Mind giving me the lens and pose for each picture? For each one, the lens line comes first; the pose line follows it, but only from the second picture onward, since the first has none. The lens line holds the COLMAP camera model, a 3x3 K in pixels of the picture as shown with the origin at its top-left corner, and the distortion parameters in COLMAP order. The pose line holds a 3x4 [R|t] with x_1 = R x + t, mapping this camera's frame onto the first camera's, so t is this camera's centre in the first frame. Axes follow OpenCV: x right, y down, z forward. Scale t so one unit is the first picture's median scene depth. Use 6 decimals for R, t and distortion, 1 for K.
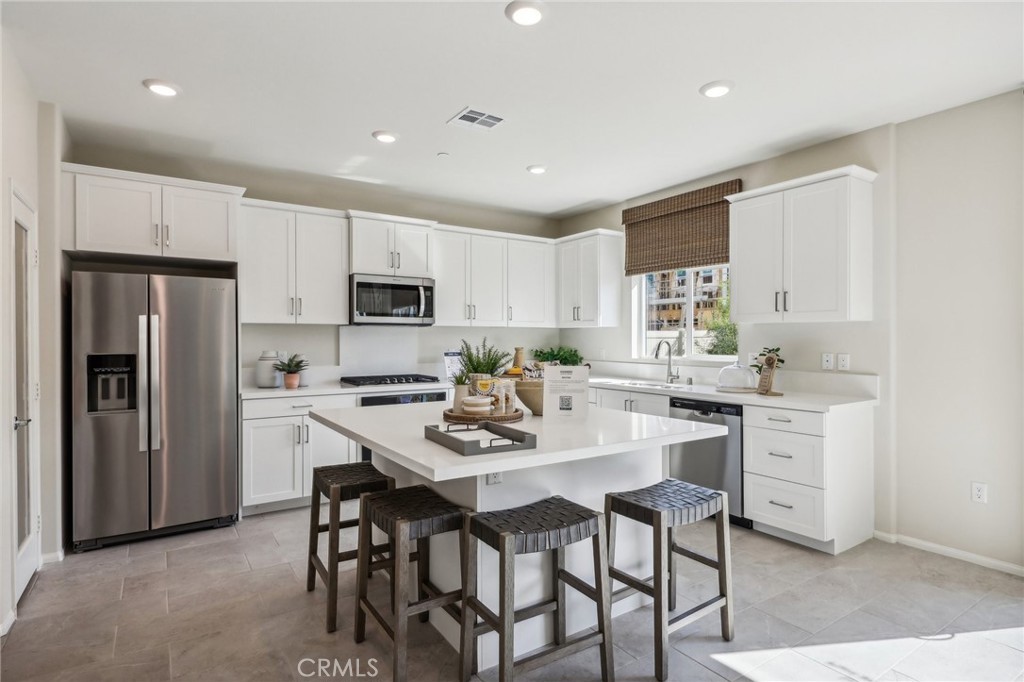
lens RADIAL K [[524.8, 0, 519.9], [0, 524.8, 340.9], [0, 0, 1]] dist [0.011090, -0.008309]
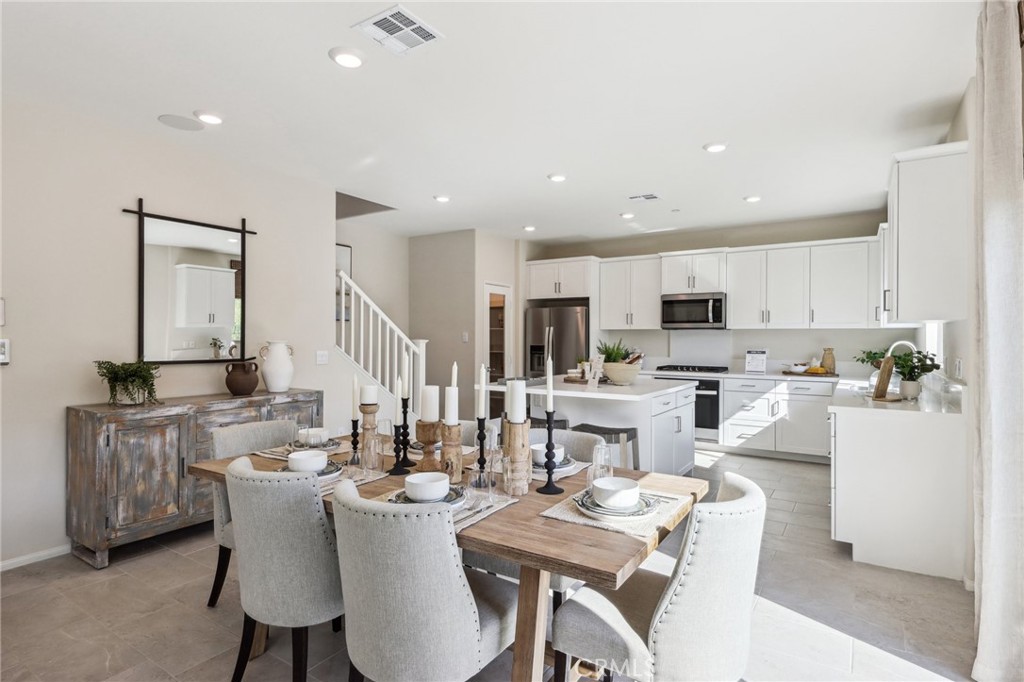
lens RADIAL K [[526.9, 0, 518.8], [0, 526.9, 340.9], [0, 0, 1]] dist [-0.017704, 0.000072]
pose [[0.402143, 0.004761, -0.915564, 0.886084], [-0.008843, 0.999960, 0.001315, 0.003328], [0.915534, 0.007567, 0.402169, 0.030244]]
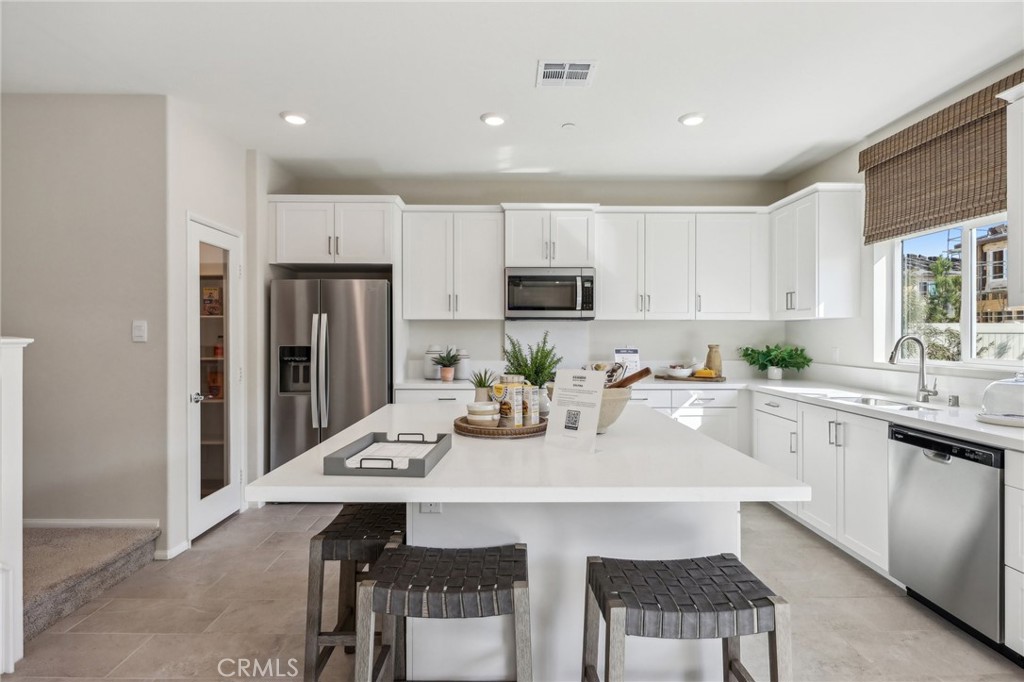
lens RADIAL K [[524.8, 0, 514.9], [0, 524.8, 337.0], [0, 0, 1]] dist [0.011090, -0.008309]
pose [[0.839106, 0.003391, -0.543957, 0.232356], [-0.002872, 0.999994, 0.001802, 0.000203], [0.543960, 0.000050, 0.839111, 0.184644]]
